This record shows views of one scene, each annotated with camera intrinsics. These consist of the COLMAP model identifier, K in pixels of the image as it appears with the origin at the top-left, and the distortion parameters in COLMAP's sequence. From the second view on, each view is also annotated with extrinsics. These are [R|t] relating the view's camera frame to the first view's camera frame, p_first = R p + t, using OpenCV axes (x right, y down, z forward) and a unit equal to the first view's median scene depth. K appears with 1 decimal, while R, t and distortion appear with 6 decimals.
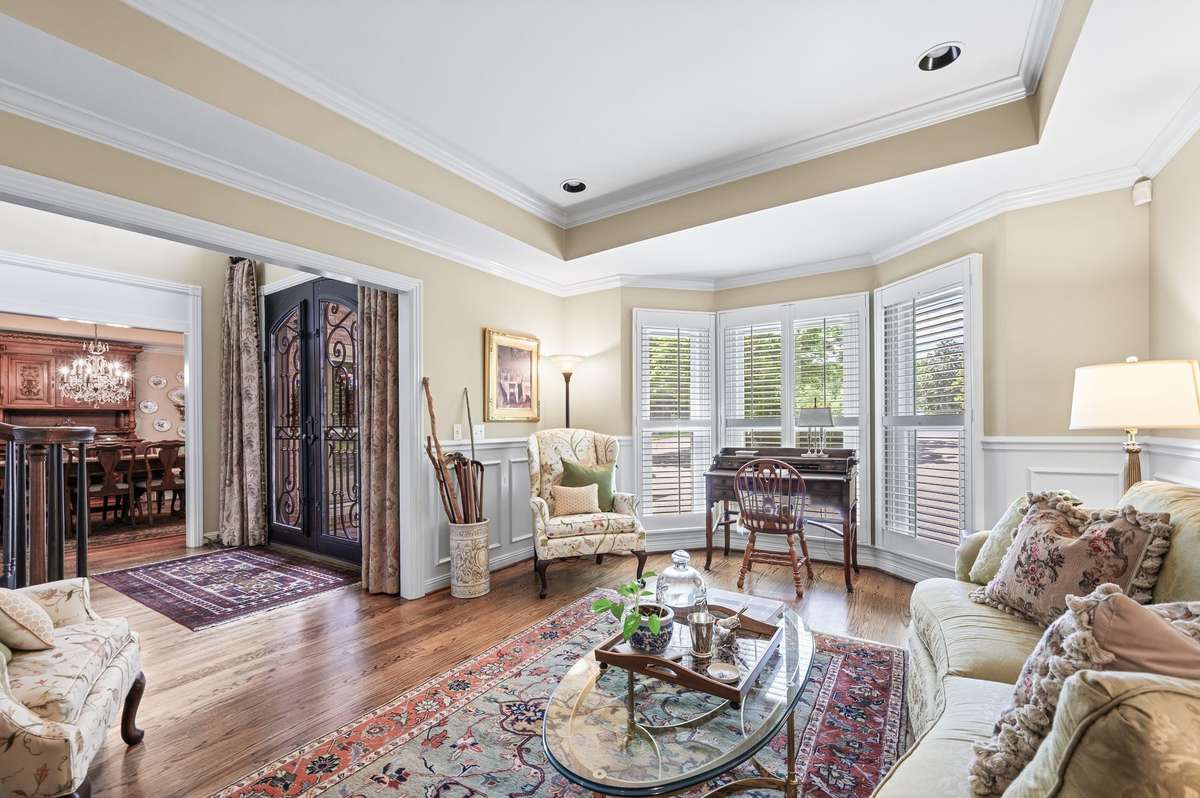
lens RADIAL K [[492.7, 0, 606.7], [0, 492.7, 422.9], [0, 0, 1]] dist [-0.000560, -0.000100]
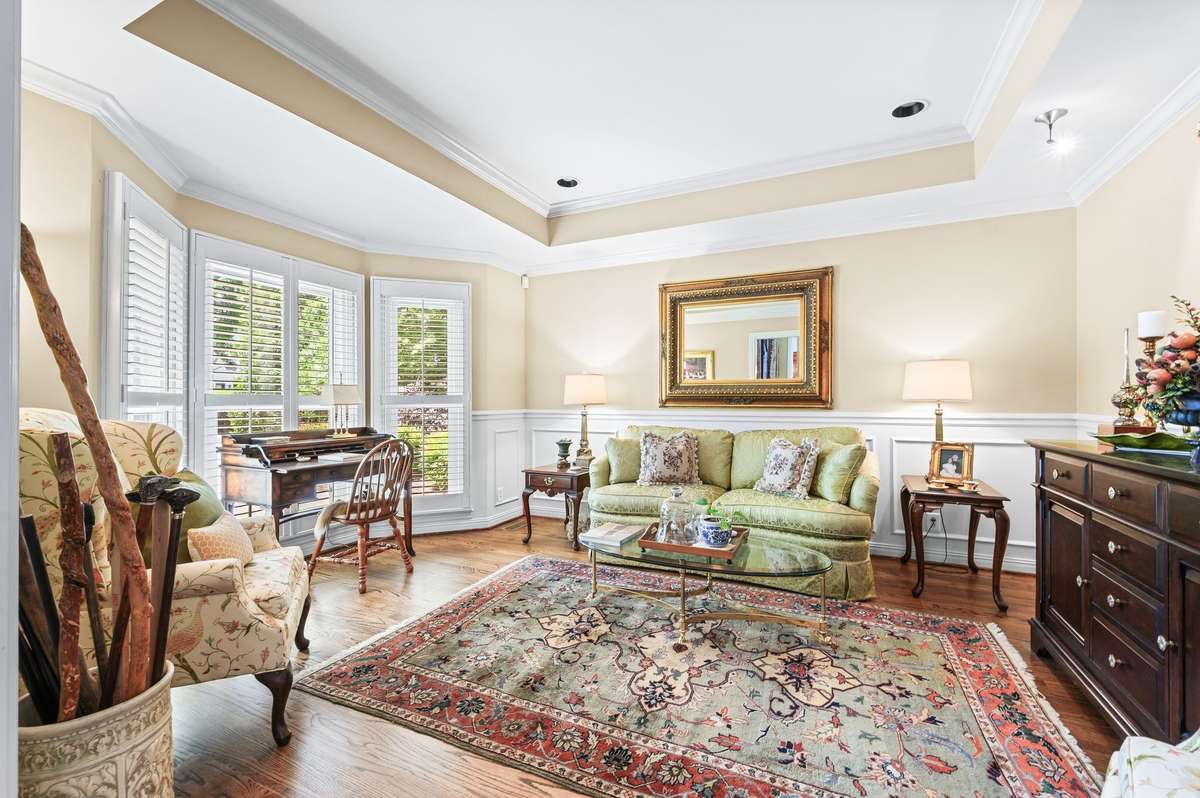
lens RADIAL K [[506.5, 0, 600.0], [0, 506.5, 399.0], [0, 0, 1]] dist [0.000687, 0.000062]
pose [[-0.130966, 0.013332, 0.991297, -0.917936], [-0.000311, 0.999909, -0.013489, 0.014576], [-0.991387, -0.002075, -0.130950, 0.992521]]
